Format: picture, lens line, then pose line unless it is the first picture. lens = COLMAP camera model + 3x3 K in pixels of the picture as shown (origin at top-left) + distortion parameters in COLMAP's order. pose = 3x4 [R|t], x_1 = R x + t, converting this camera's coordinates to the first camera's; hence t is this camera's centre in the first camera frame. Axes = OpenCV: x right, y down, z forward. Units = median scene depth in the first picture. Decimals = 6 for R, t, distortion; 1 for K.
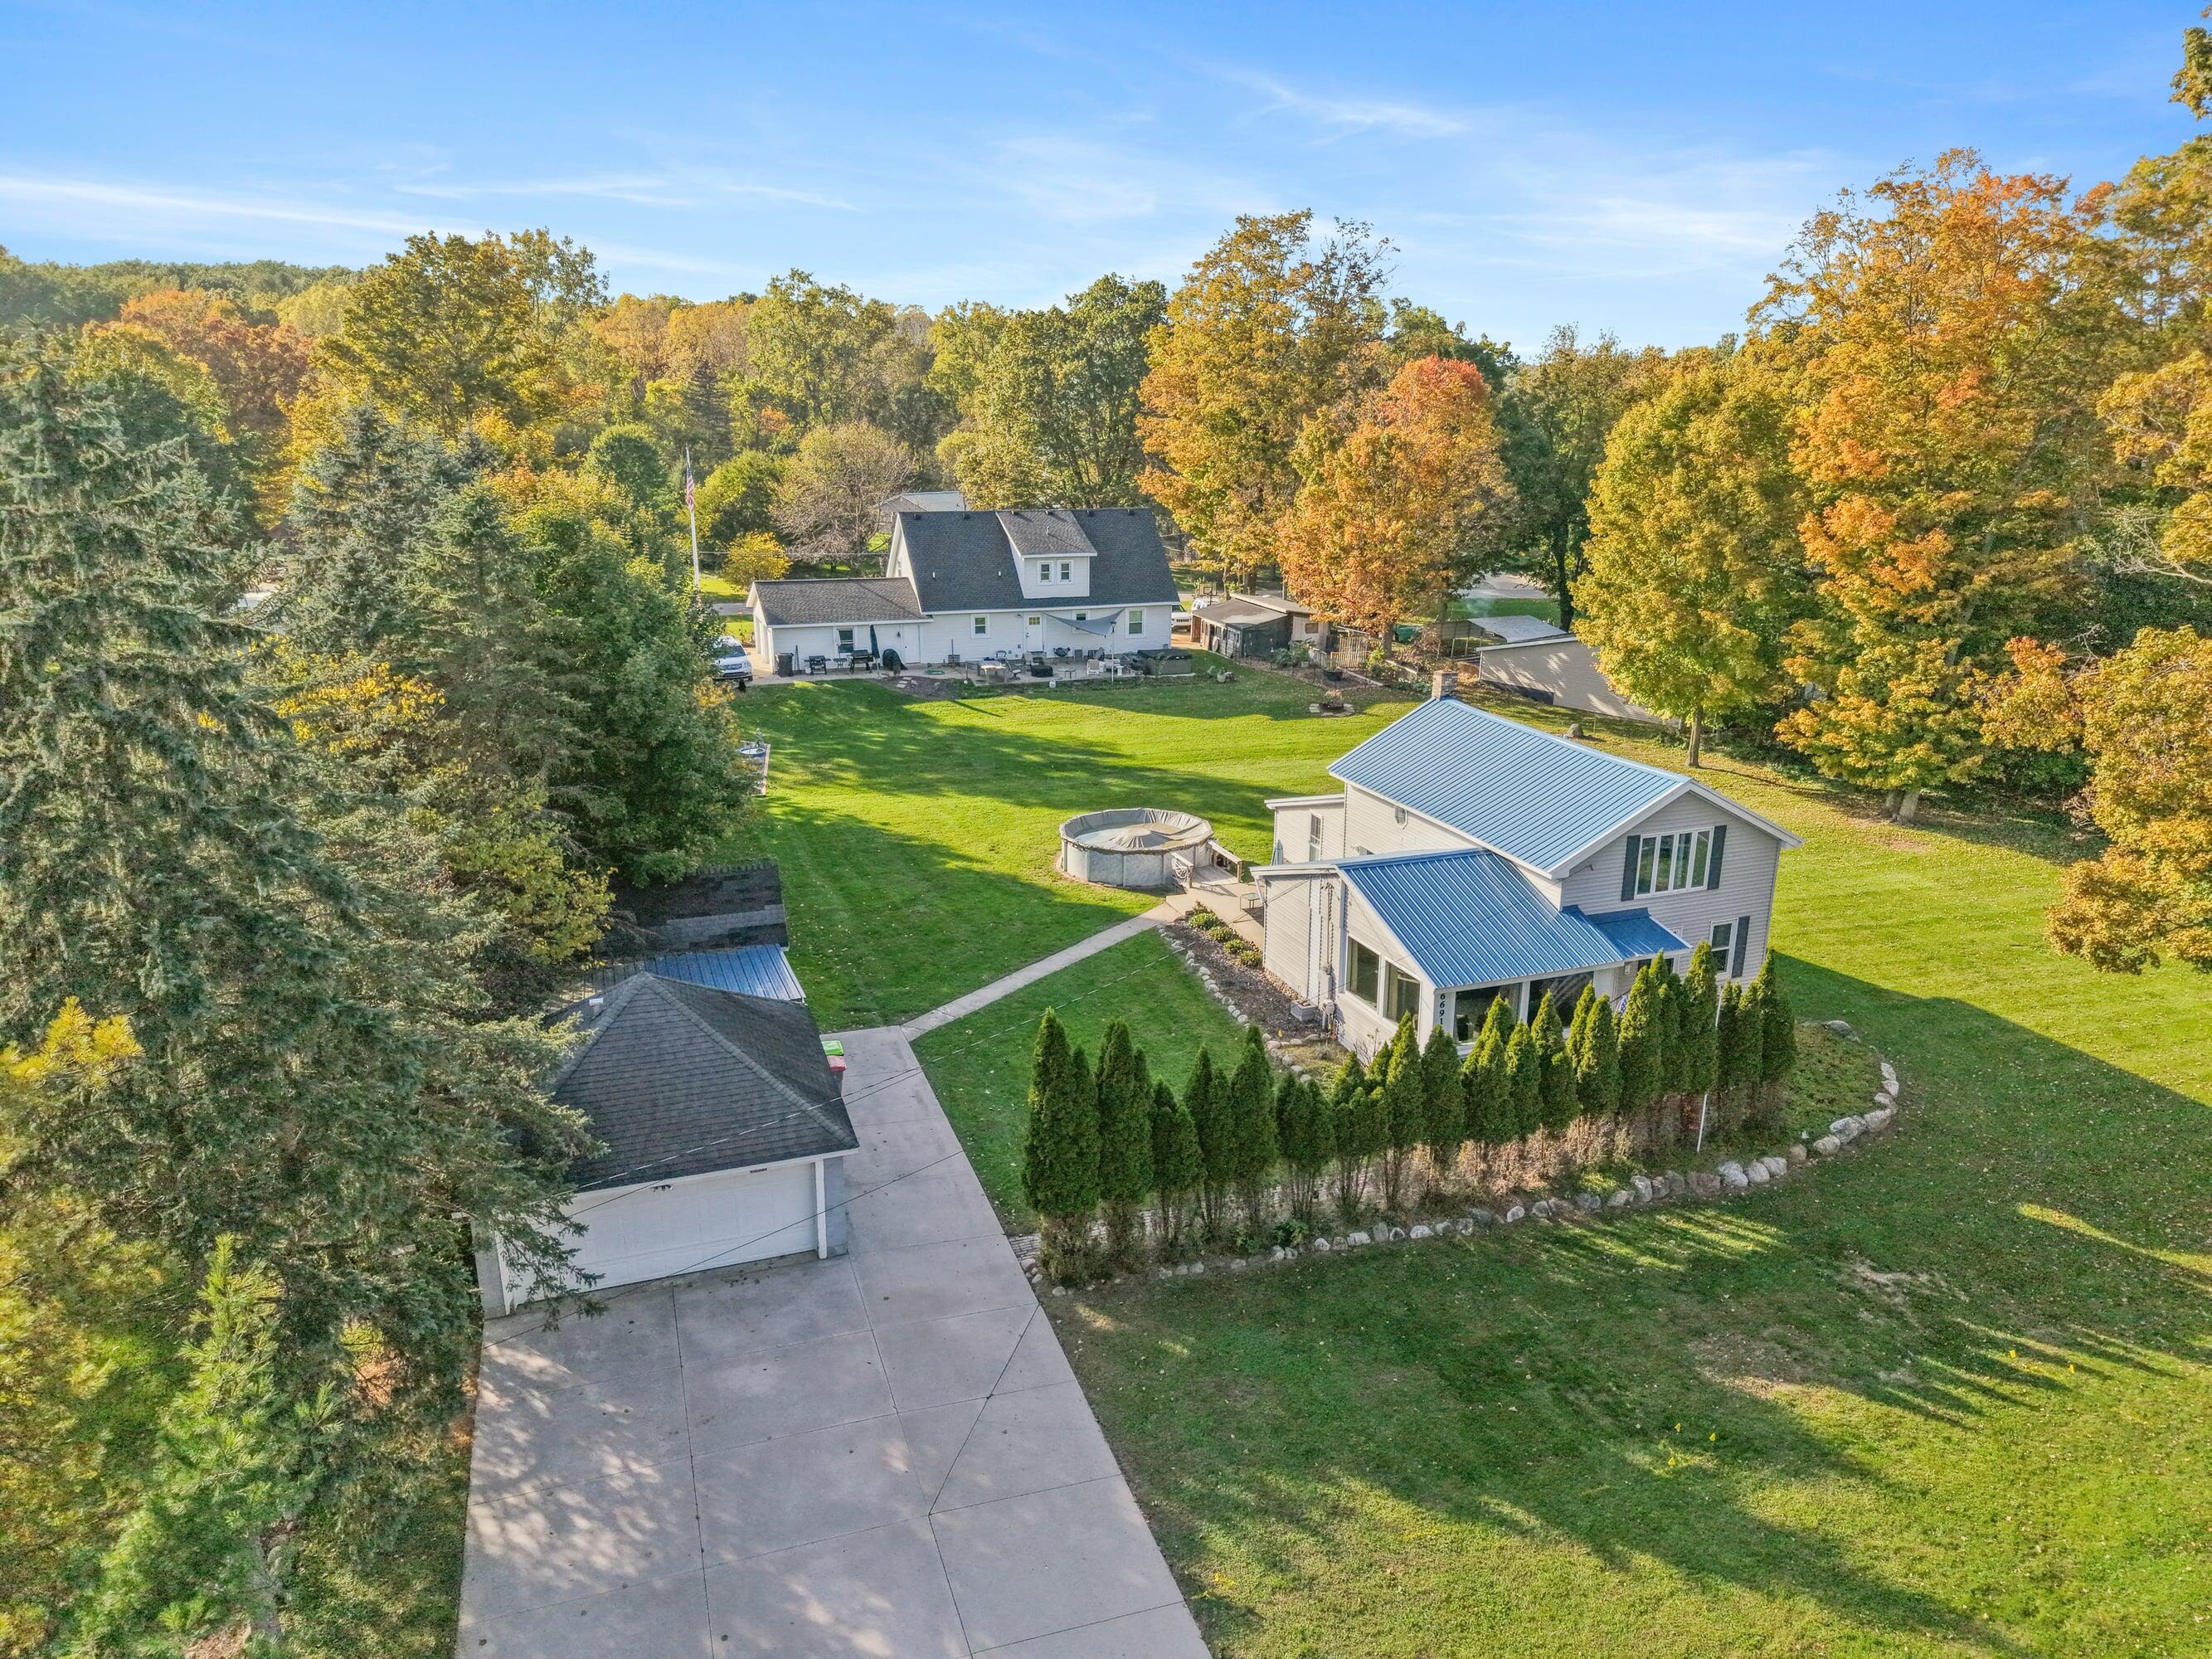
lens RADIAL K [[1410.4, 0, 1065.5], [0, 1410.4, 829.8], [0, 0, 1]] dist [-0.004679, -0.002338]
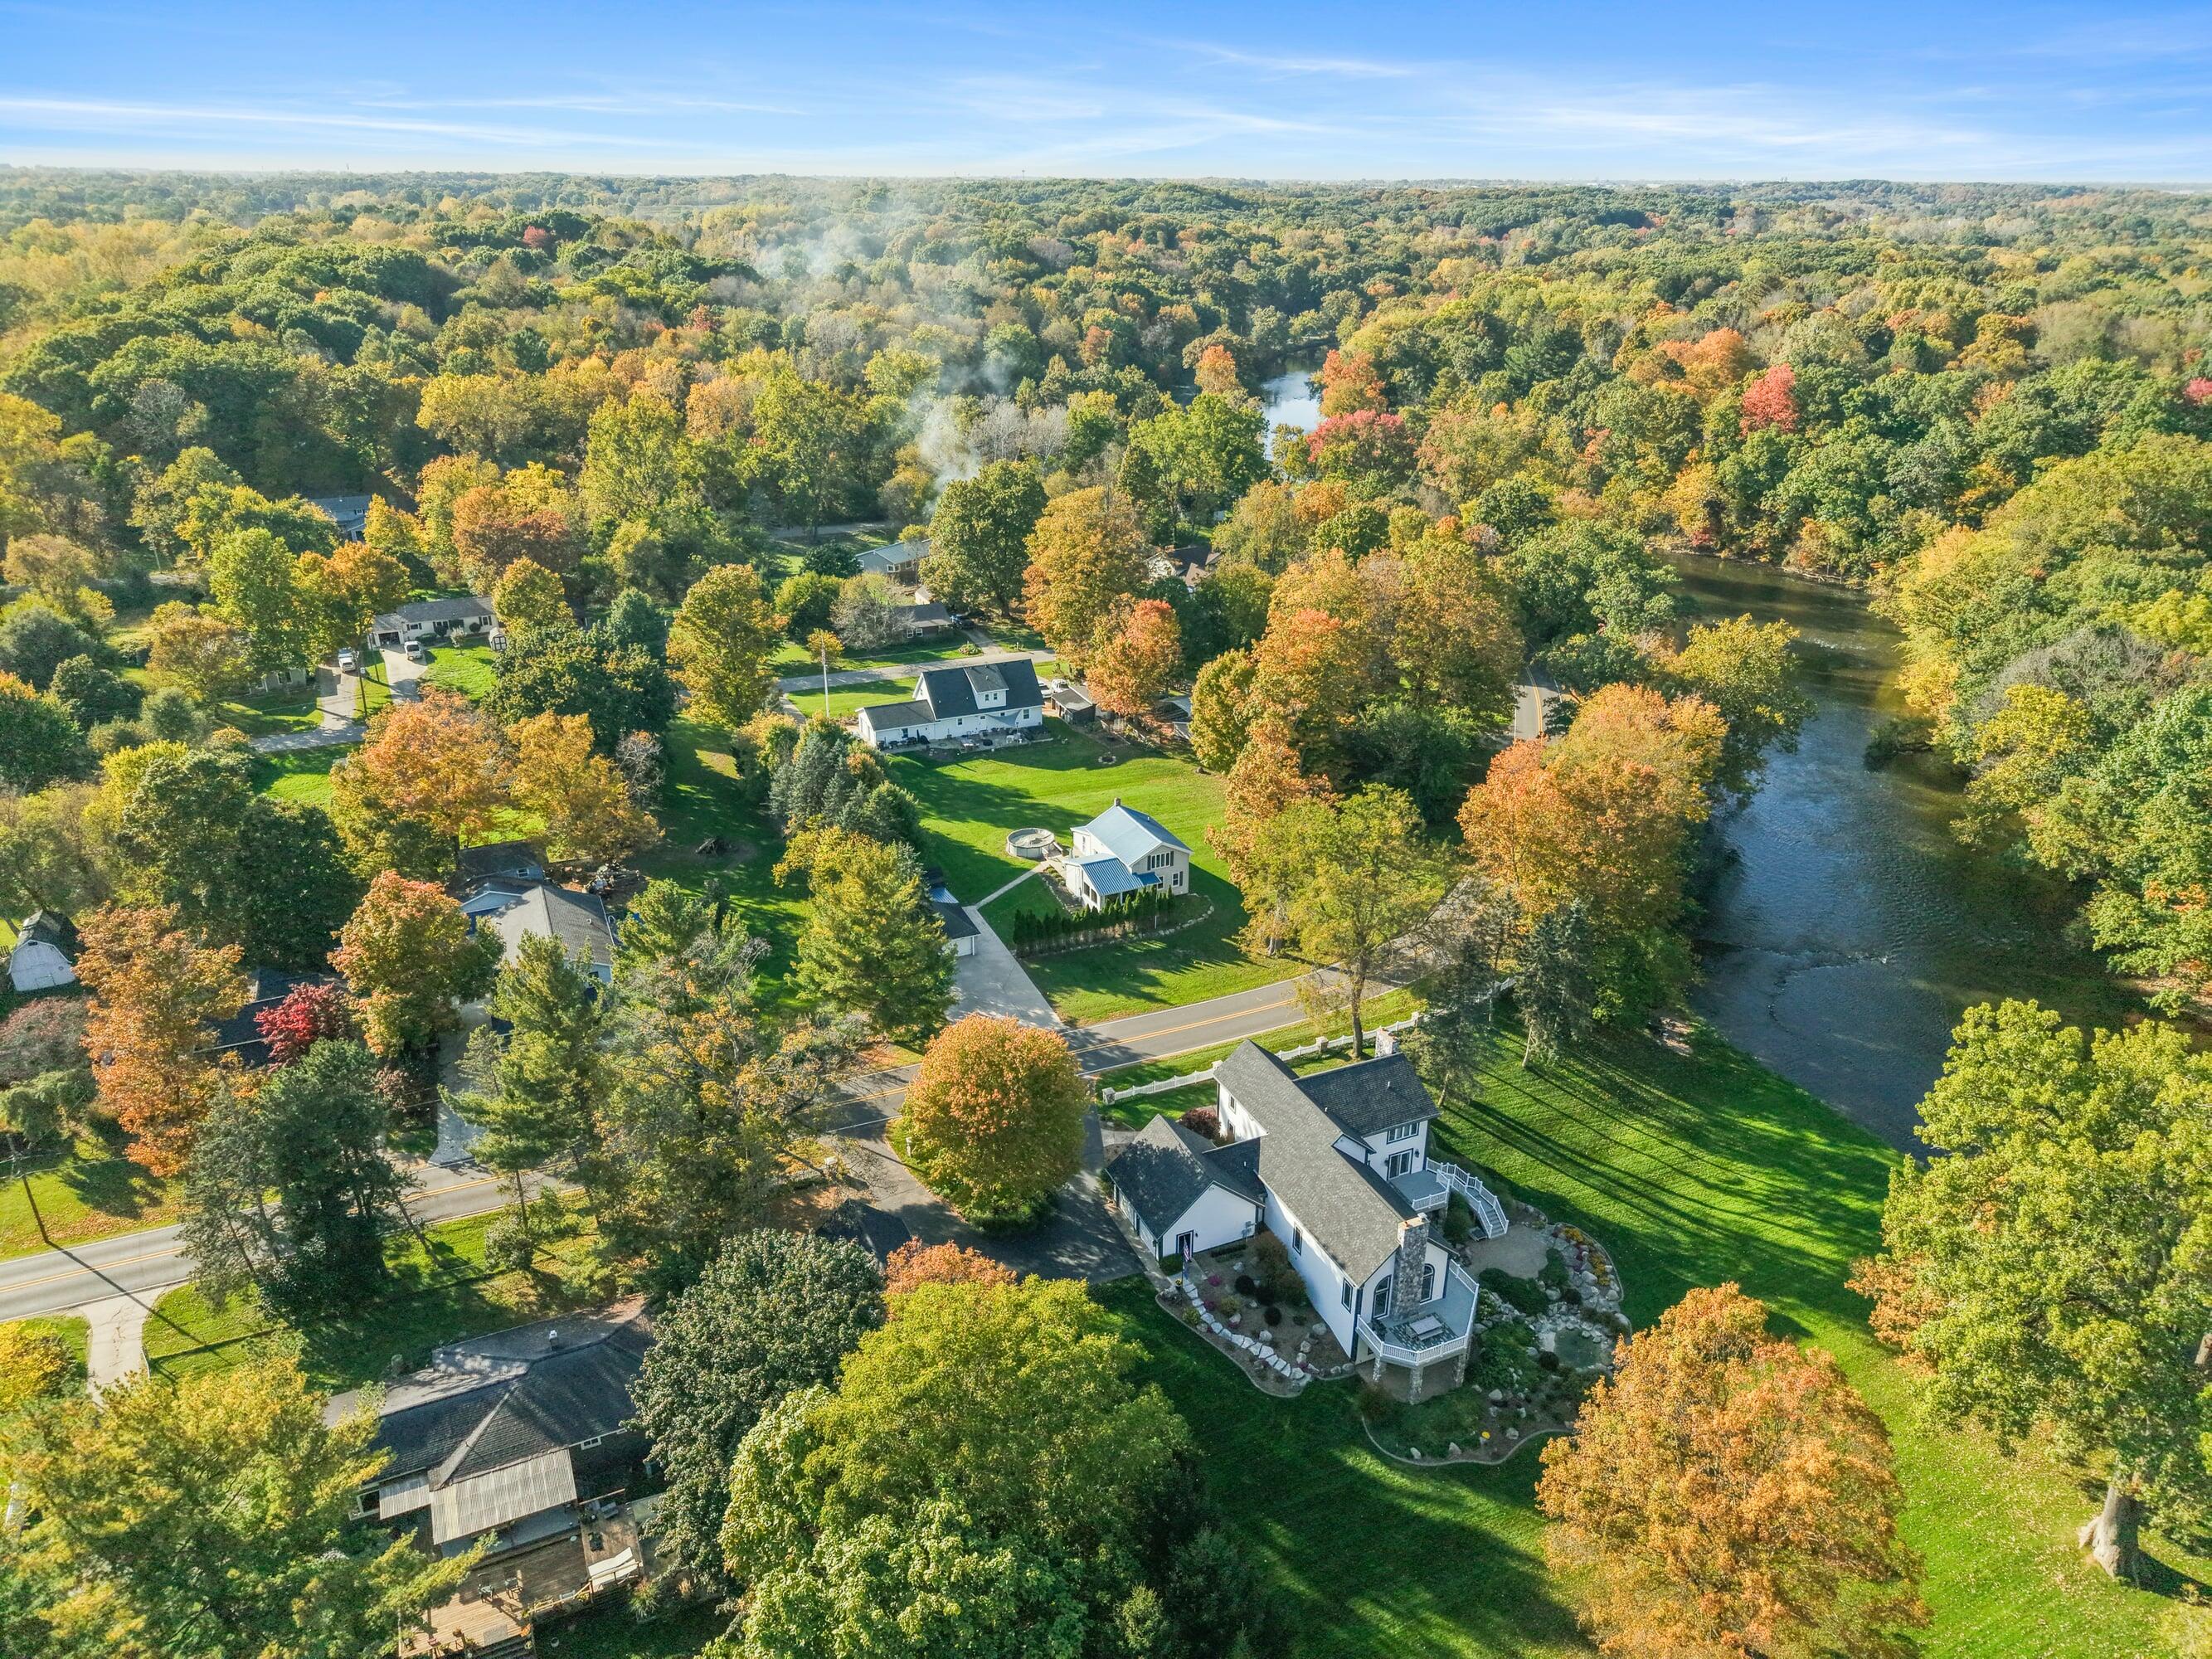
lens RADIAL K [[1410.4, 0, 1065.5], [0, 1410.4, 829.8], [0, 0, 1]] dist [-0.004679, -0.002338]
pose [[0.996256, -0.037659, 0.077822, -0.080841], [0.026708, 0.990176, 0.137254, -0.305247], [-0.082226, -0.134661, 0.987474, -1.457376]]
